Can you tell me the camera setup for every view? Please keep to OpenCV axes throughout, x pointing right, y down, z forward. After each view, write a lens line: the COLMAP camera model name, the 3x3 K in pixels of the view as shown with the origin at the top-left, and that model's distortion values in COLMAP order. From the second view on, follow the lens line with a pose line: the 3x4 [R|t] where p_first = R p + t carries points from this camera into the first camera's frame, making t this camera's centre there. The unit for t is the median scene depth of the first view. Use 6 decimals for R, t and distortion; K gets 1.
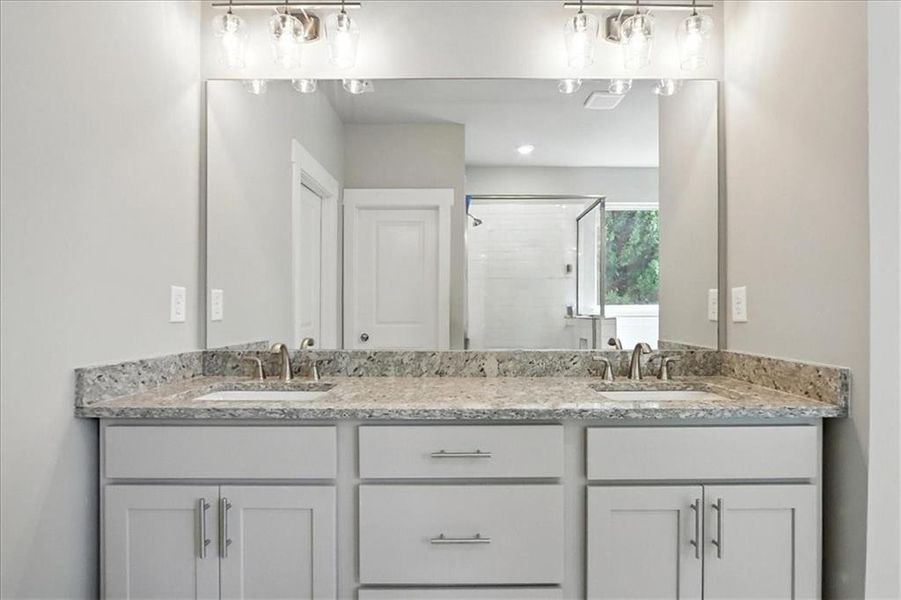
lens RADIAL K [[443.0, 0, 449.7], [0, 443.0, 301.6], [0, 0, 1]] dist [-0.002568, -0.000856]
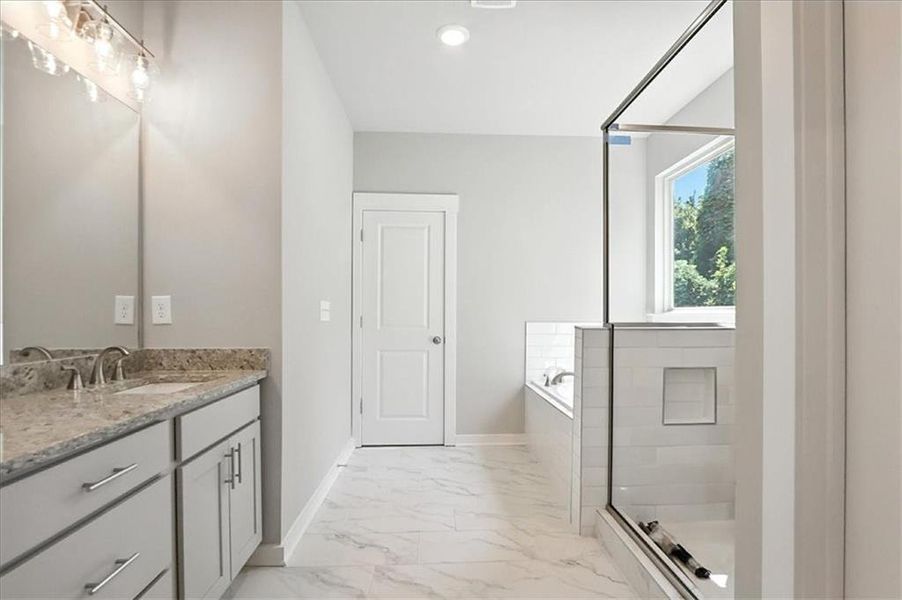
lens RADIAL K [[443.5, 0, 453.7], [0, 443.5, 296.6], [0, 0, 1]] dist [-0.002568, -0.000856]
pose [[-0.052798, 0.042228, 0.997712, -0.701779], [-0.015729, 0.998946, -0.043112, 0.011035], [-0.998481, -0.017969, -0.052078, 0.291874]]
